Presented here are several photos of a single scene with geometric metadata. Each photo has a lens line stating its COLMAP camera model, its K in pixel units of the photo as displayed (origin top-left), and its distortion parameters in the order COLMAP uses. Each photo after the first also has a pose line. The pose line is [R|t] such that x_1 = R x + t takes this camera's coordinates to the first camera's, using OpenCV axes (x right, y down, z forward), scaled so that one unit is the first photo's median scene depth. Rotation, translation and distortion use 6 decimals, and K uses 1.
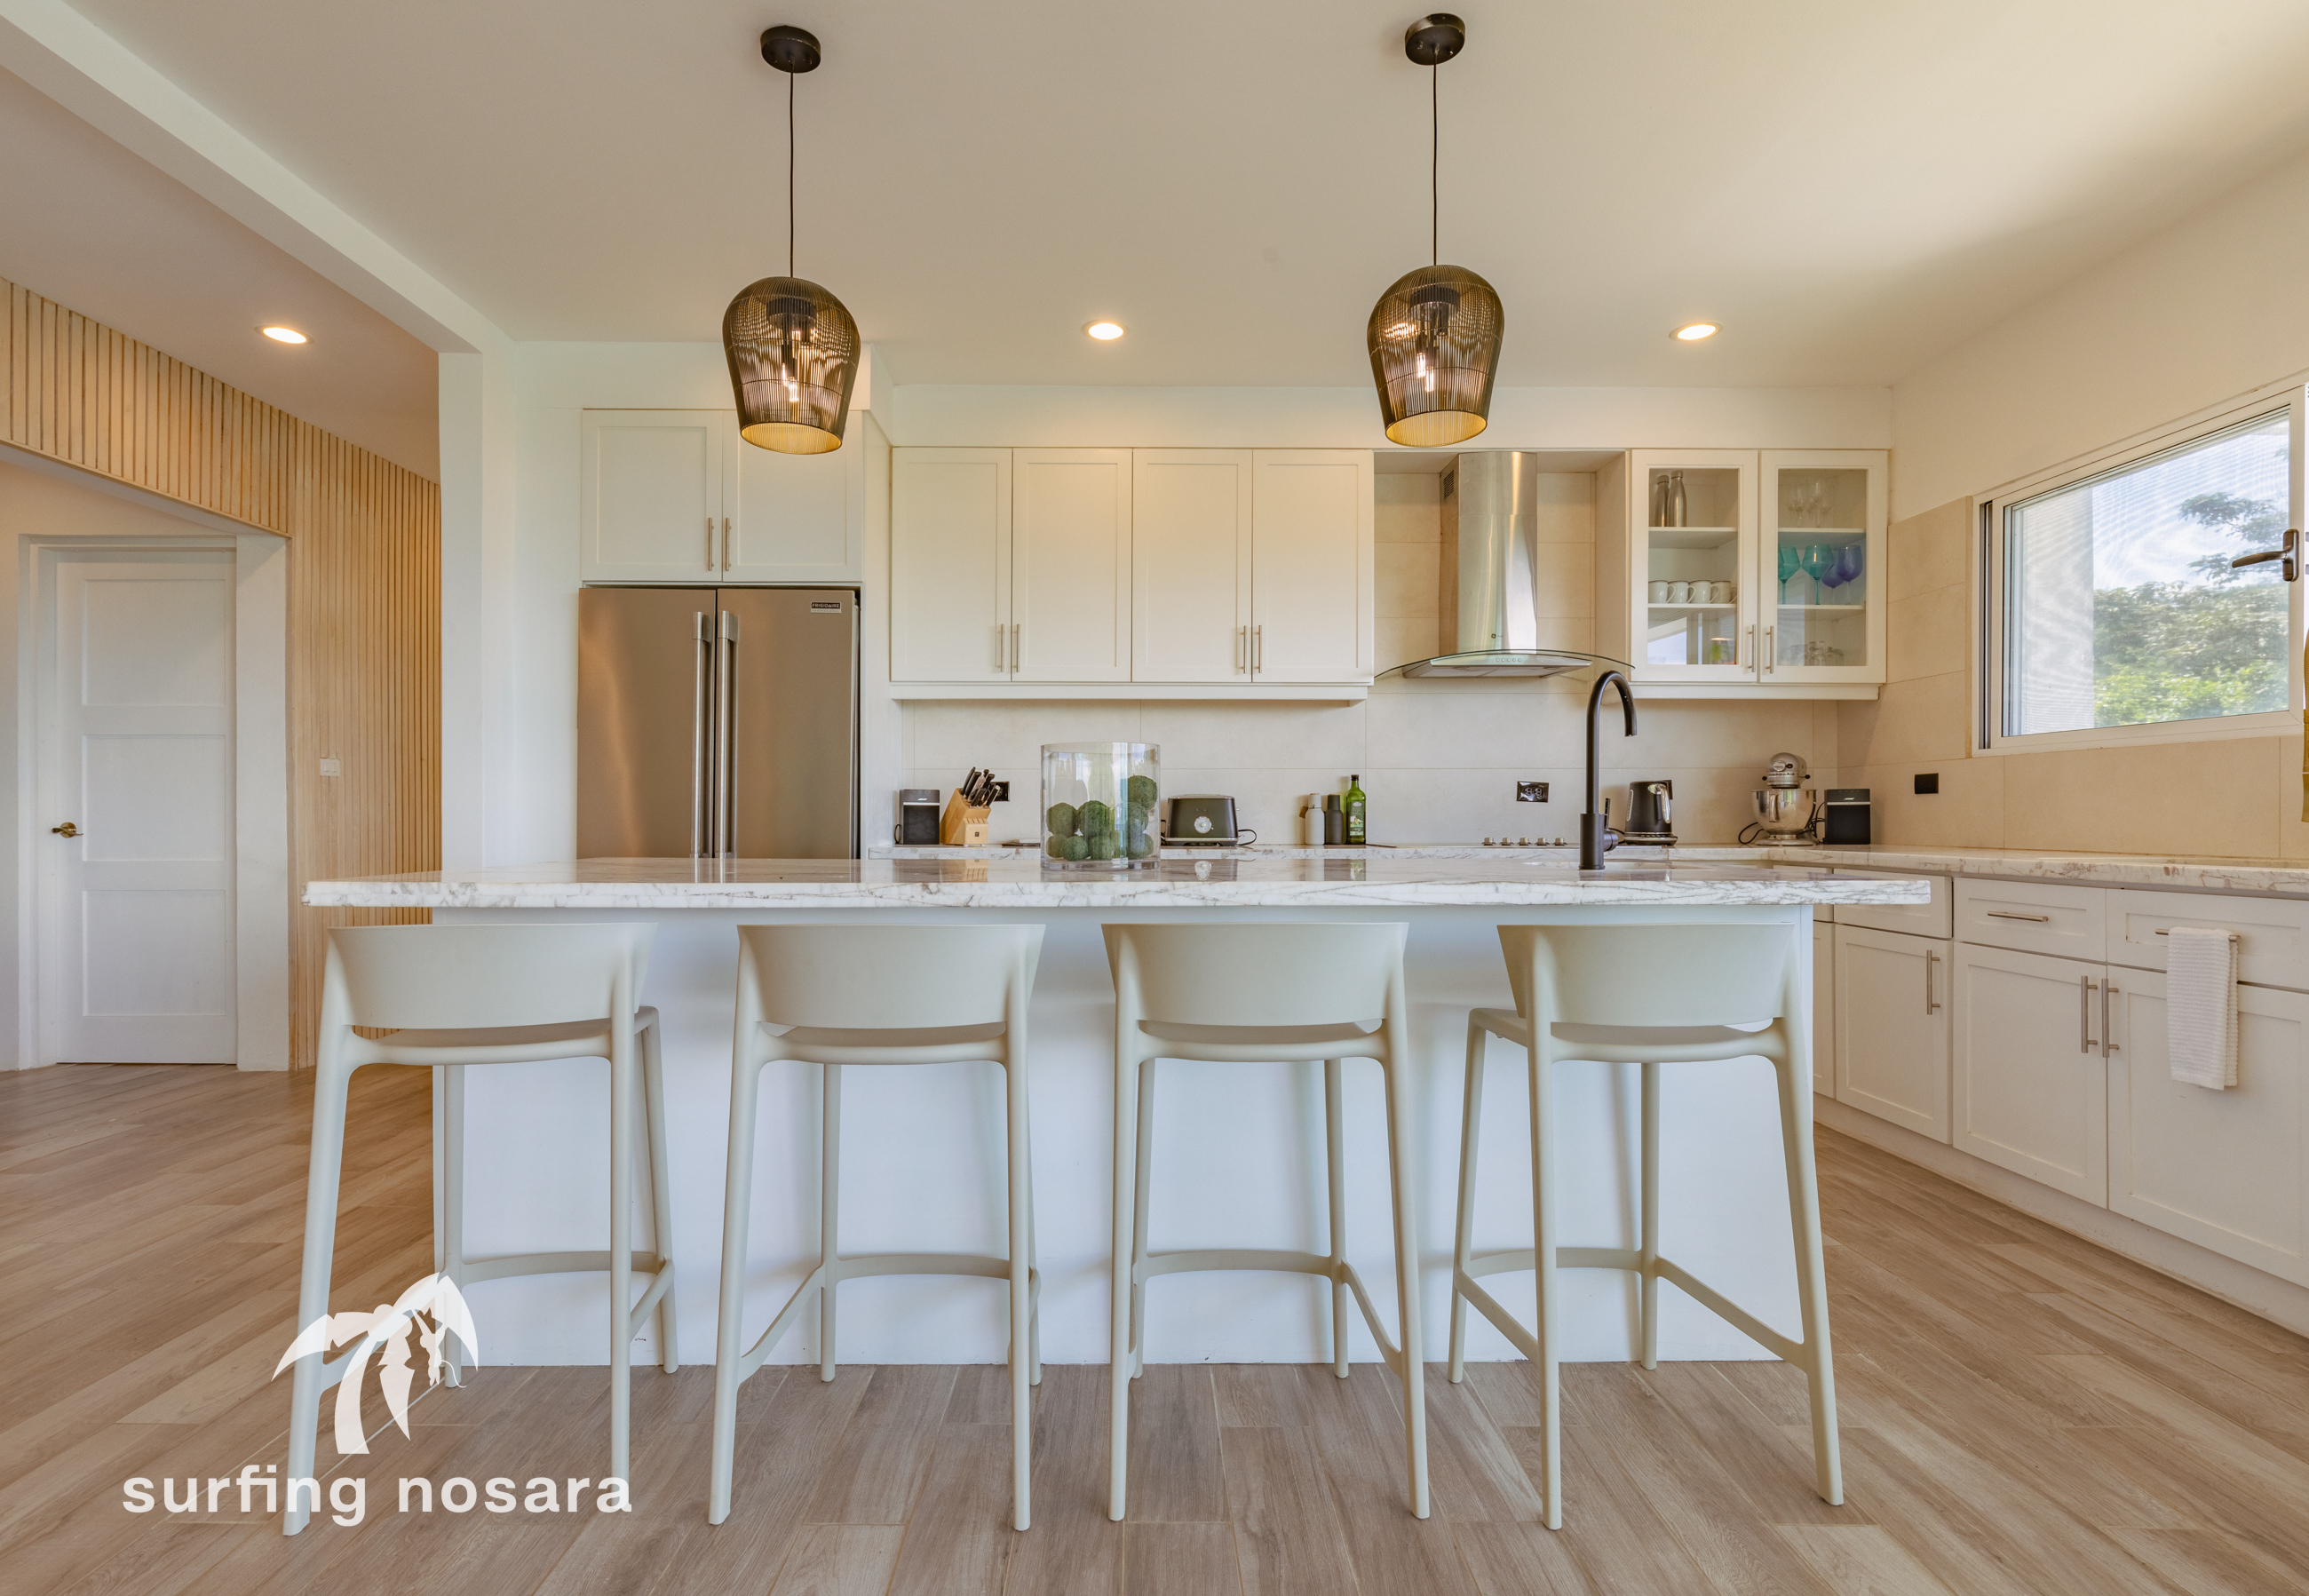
lens RADIAL K [[1130.0, 0, 1145.0], [0, 1130.0, 819.5], [0, 0, 1]] dist [-0.003533, -0.001388]
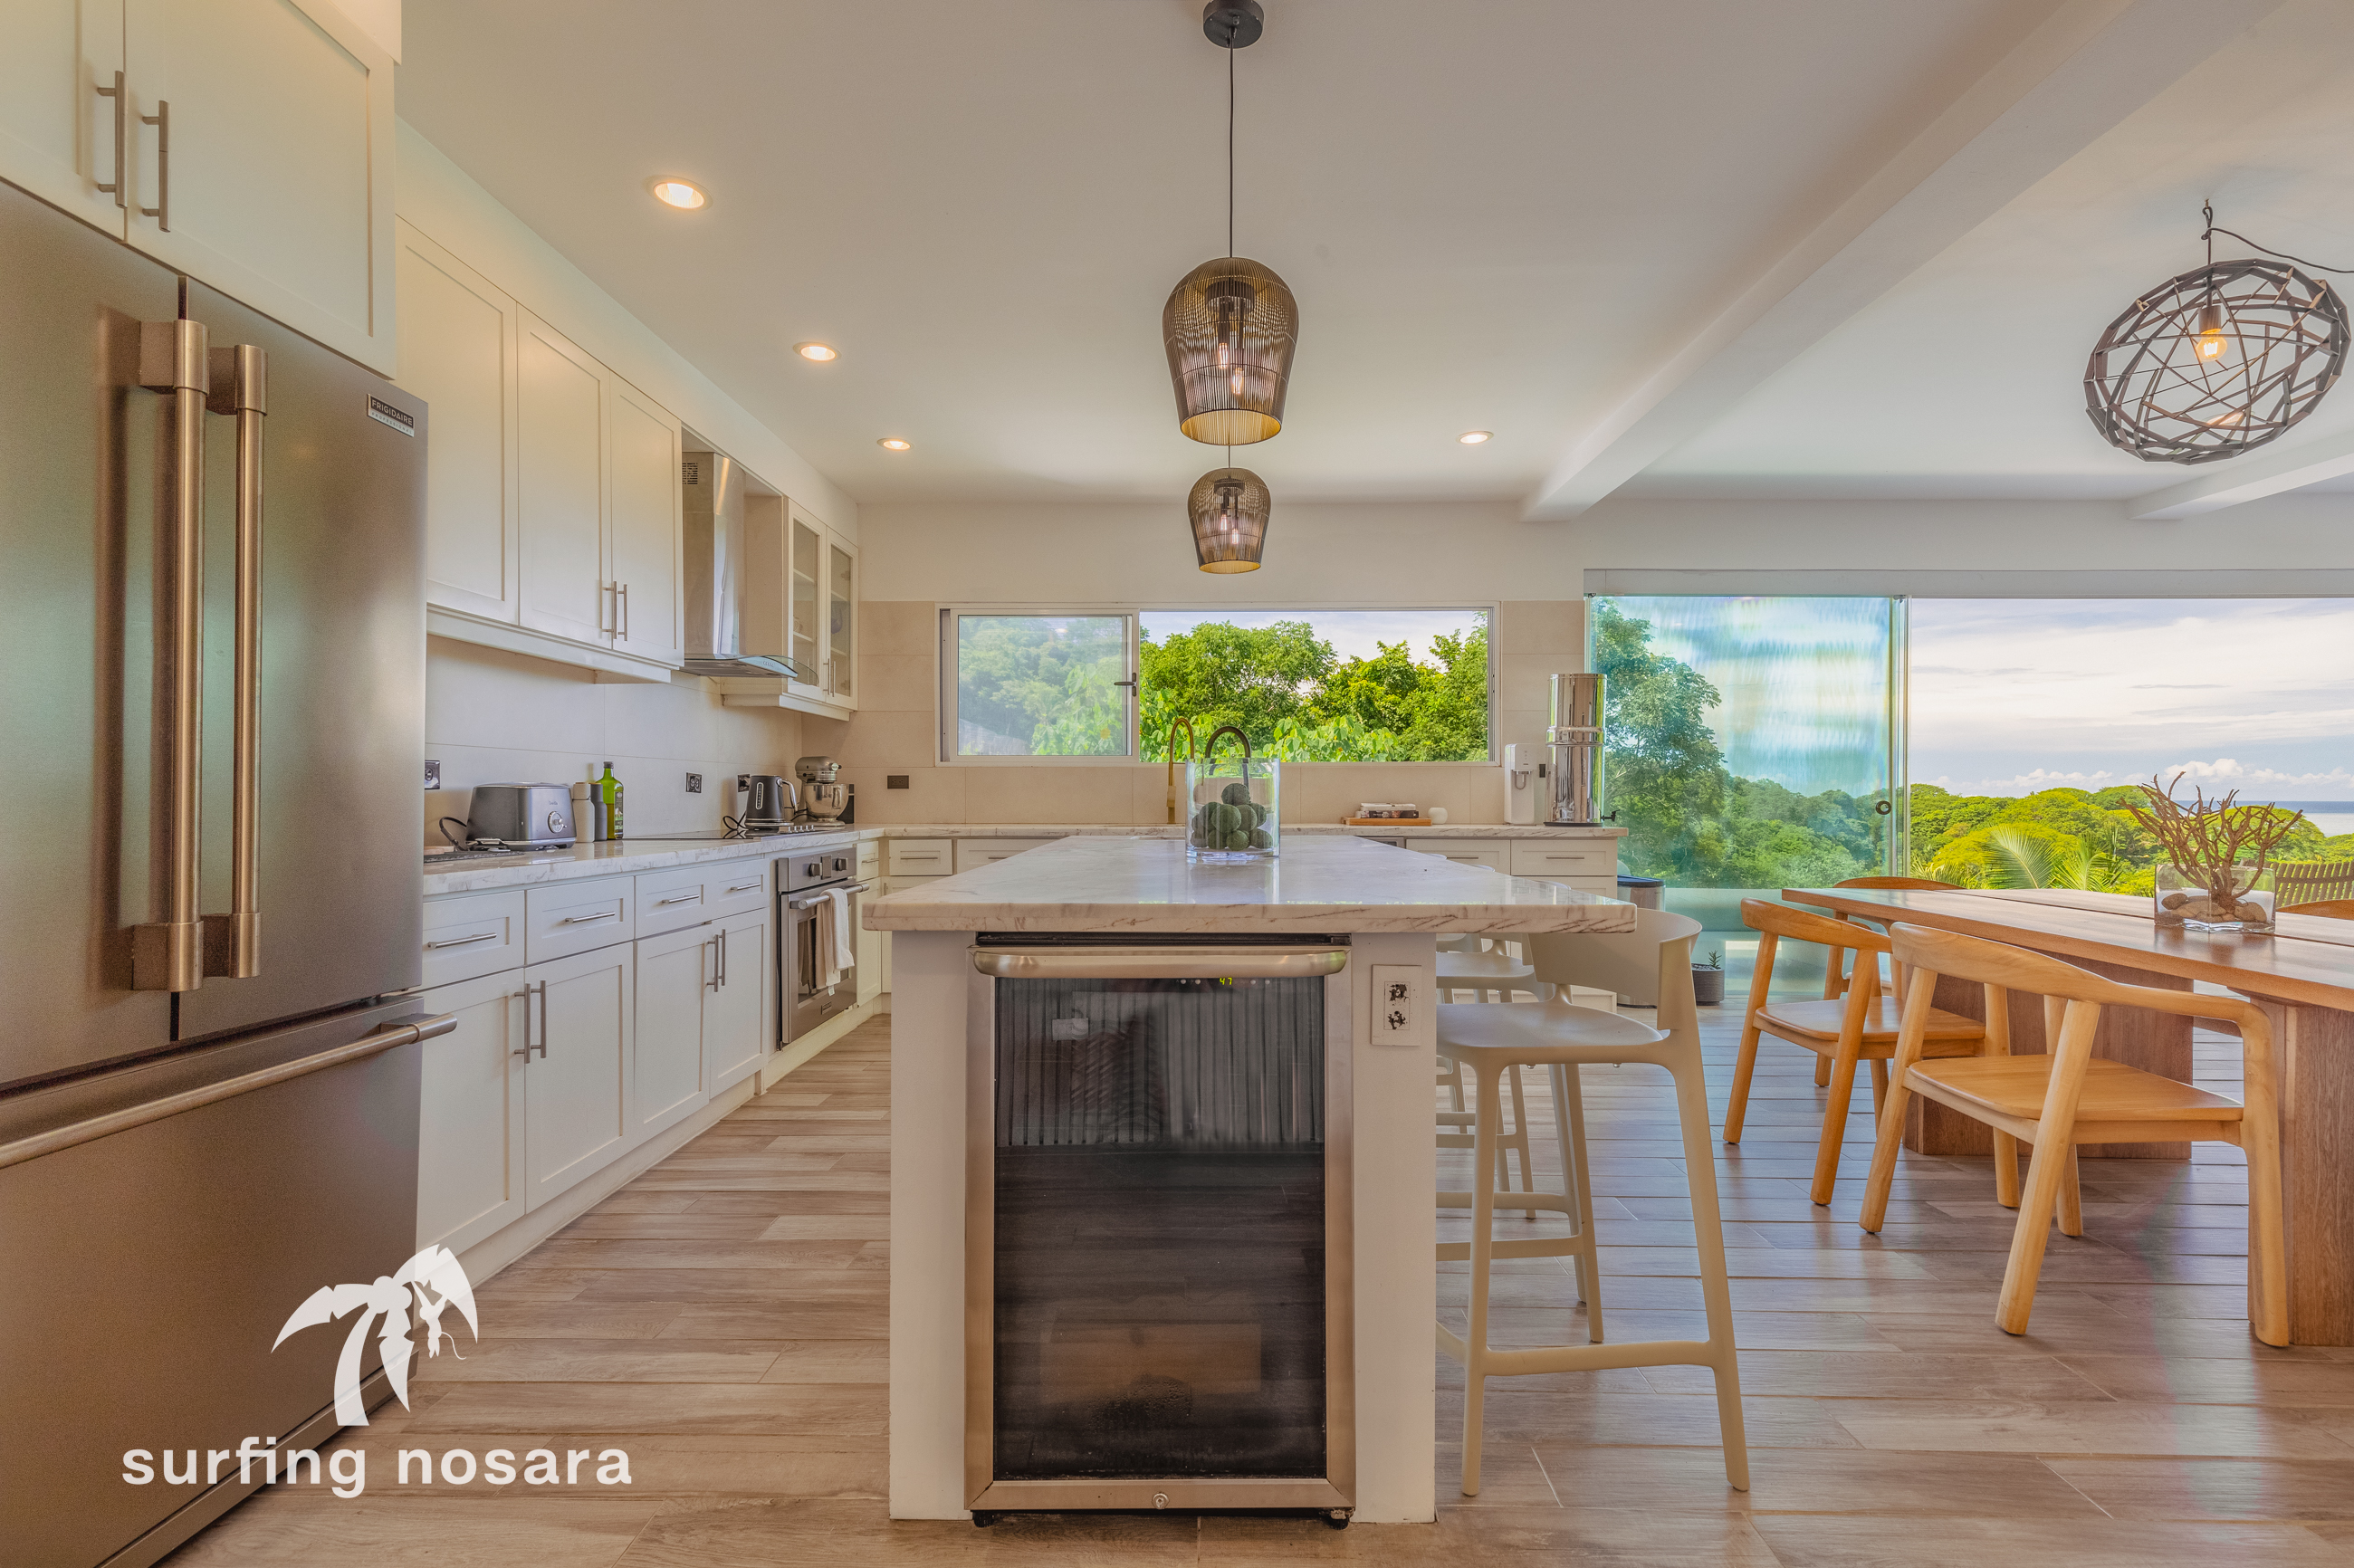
lens RADIAL K [[1060.7, 0, 1187.4], [0, 1060.7, 795.0], [0, 0, 1]] dist [0.009511, -0.000292]
pose [[0.013570, -0.000047, 0.999908, -0.678181], [-0.000041, 1.000000, 0.000048, -0.013646], [-0.999908, -0.000042, 0.013570, 0.560498]]
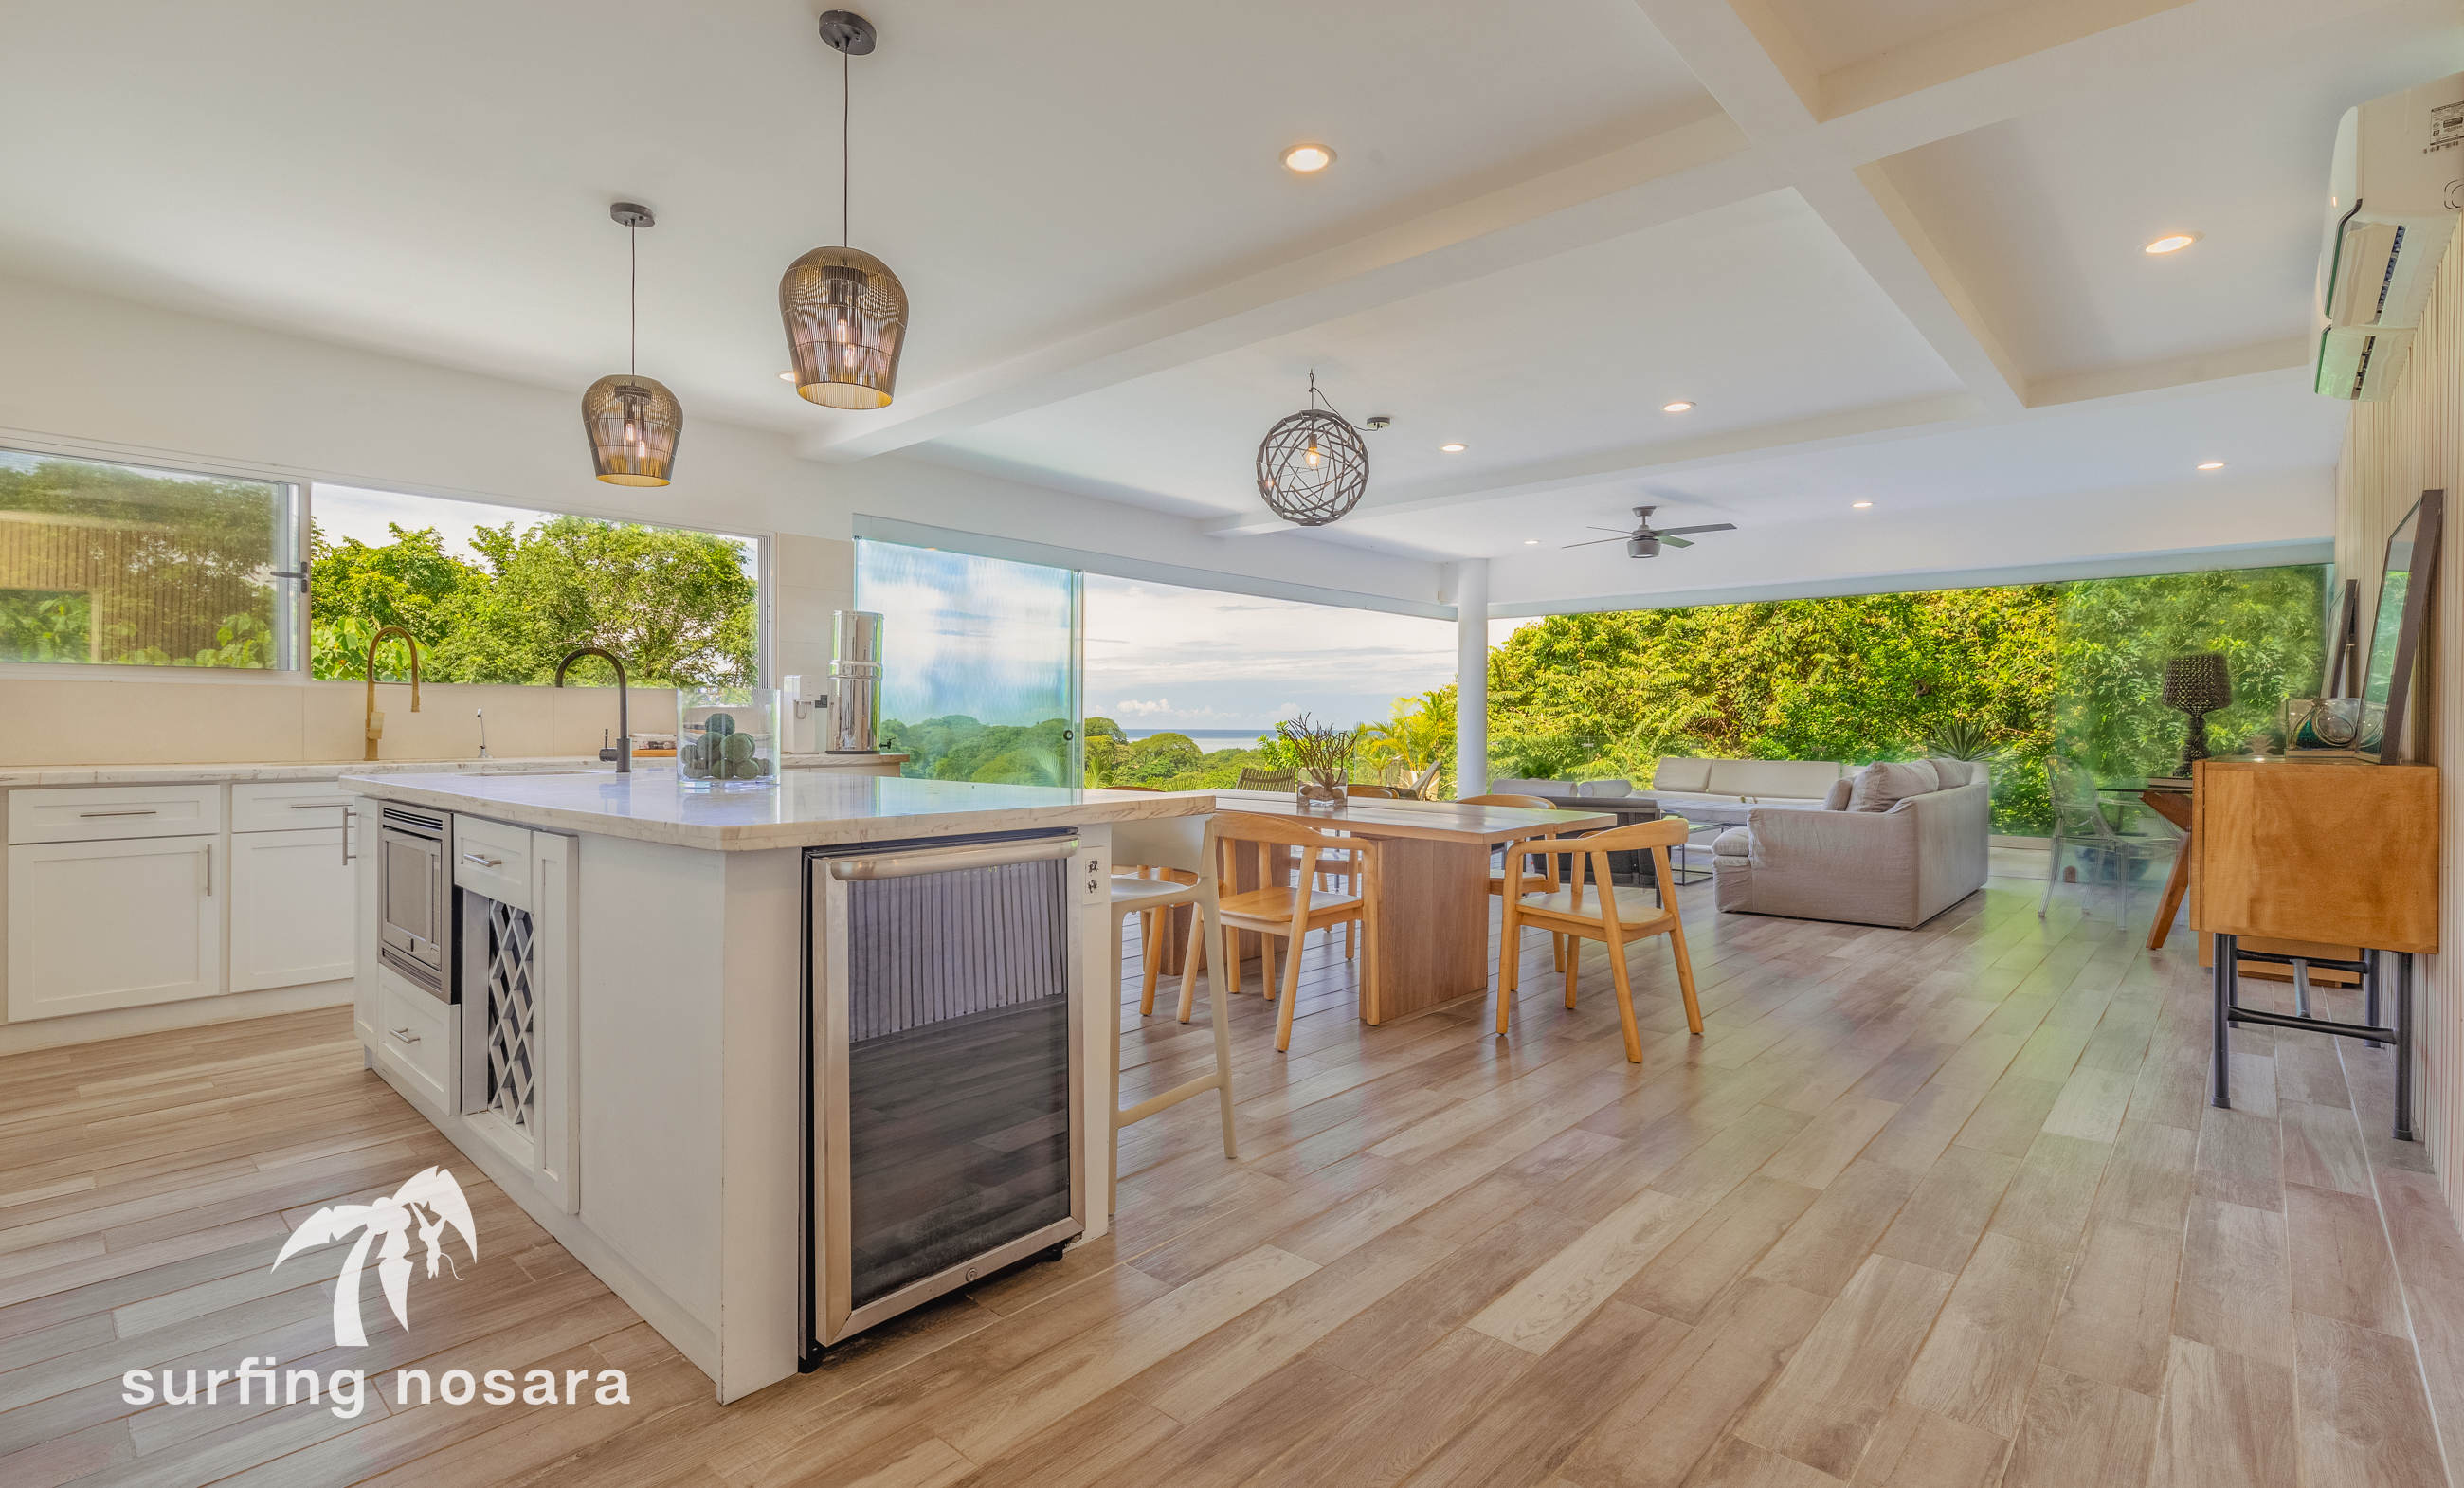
lens RADIAL K [[1123.9, 0, 1238.2], [0, 1123.9, 728.6], [0, 0, 1]] dist [0.010878, -0.000206]
pose [[-0.741625, -0.004035, 0.670802, -0.729958], [-0.002509, 0.999992, 0.003241, -0.014670], [-0.670810, 0.000721, -0.741629, 0.846639]]
